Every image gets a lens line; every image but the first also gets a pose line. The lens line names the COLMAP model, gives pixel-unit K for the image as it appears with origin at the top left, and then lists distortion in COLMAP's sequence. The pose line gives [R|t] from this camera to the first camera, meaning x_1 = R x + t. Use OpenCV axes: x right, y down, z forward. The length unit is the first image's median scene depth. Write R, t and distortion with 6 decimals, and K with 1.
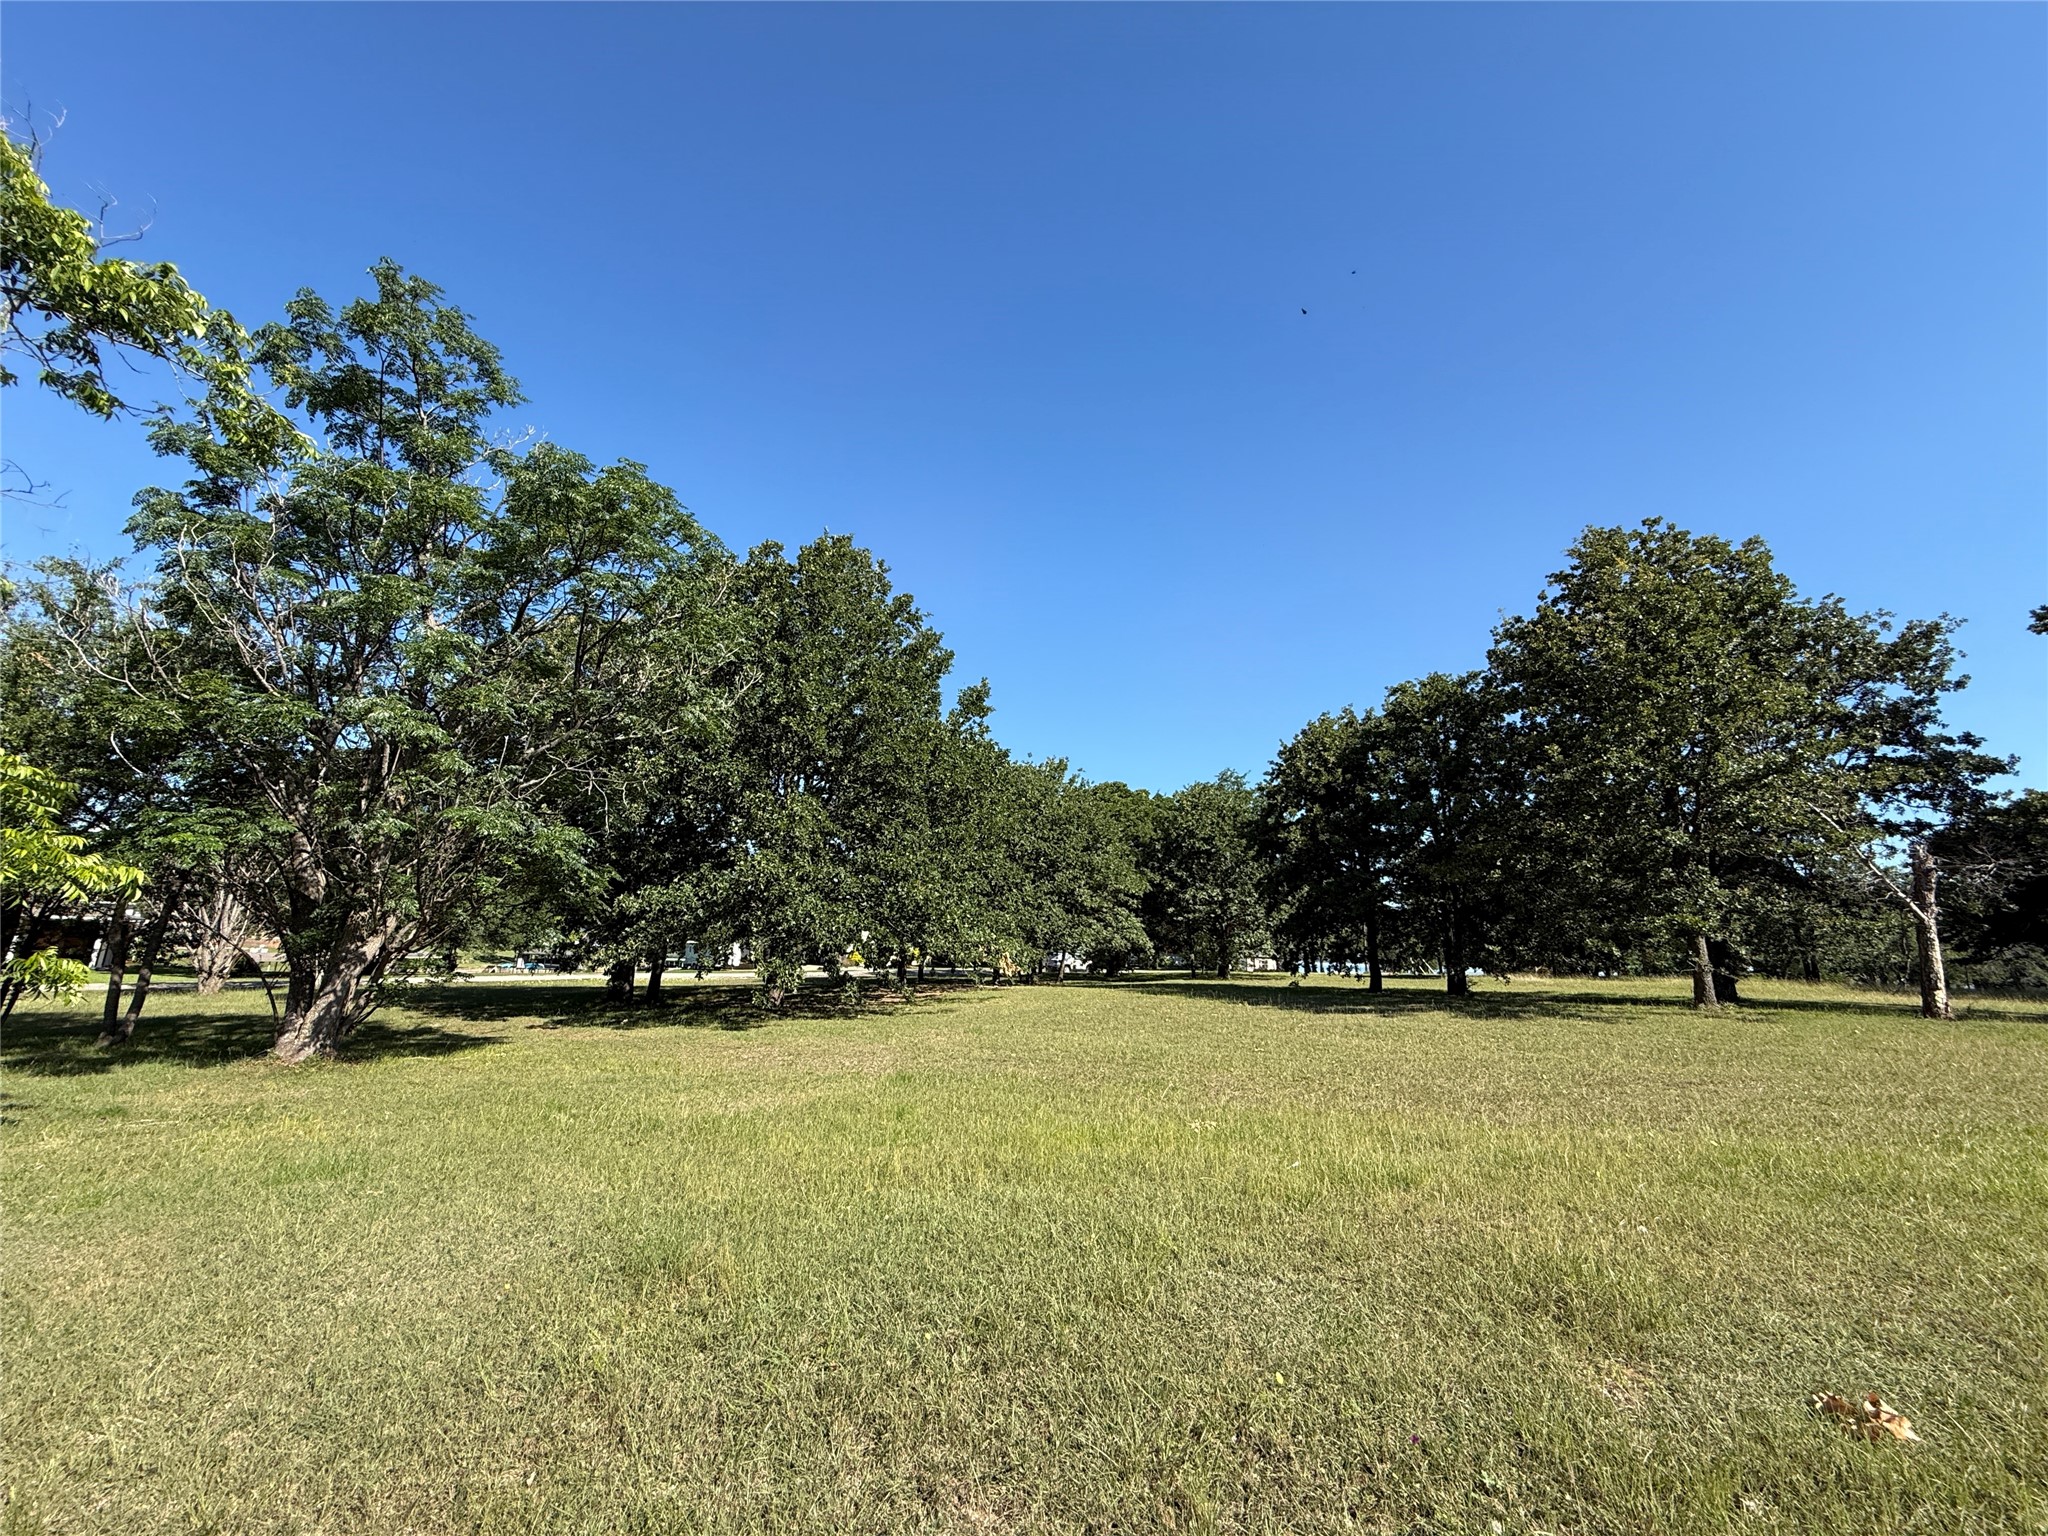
lens RADIAL K [[806.2, 0, 1024.0], [0, 806.2, 768.0], [0, 0, 1]] dist [-0.000111, 0.000103]
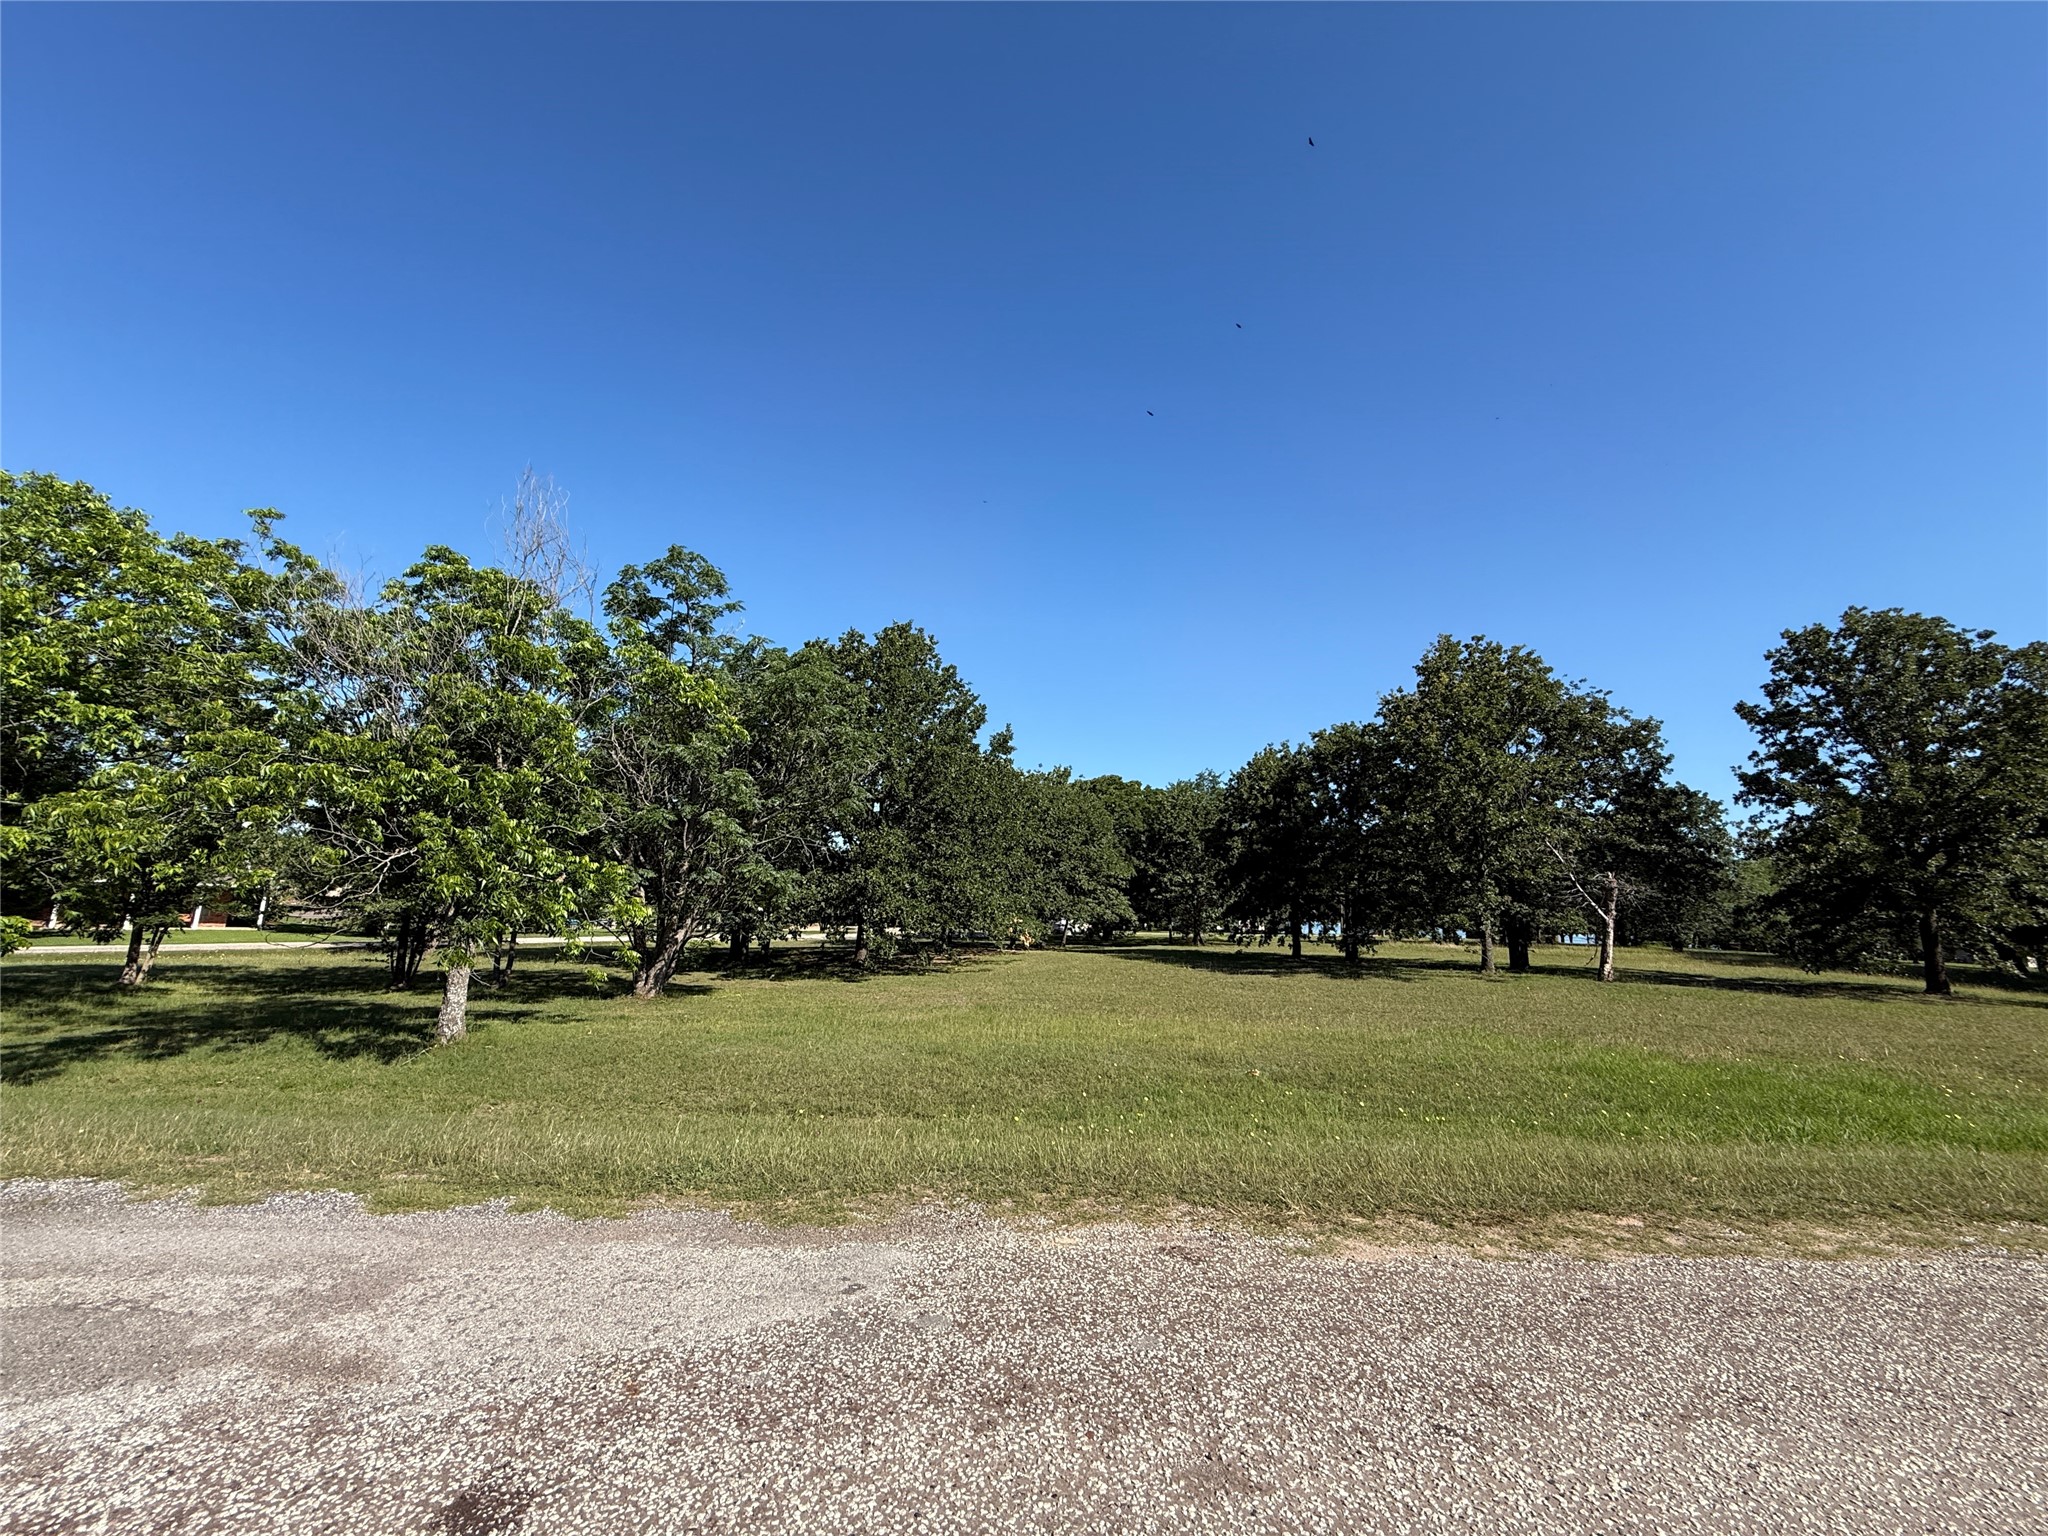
lens RADIAL K [[806.2, 0, 1024.0], [0, 806.2, 768.0], [0, 0, 1]] dist [-0.000111, 0.000103]
pose [[0.999967, 0.006061, -0.005492, -0.013287], [-0.005766, 0.998618, 0.052234, -0.092452], [0.005801, -0.052201, 0.998620, -0.287296]]
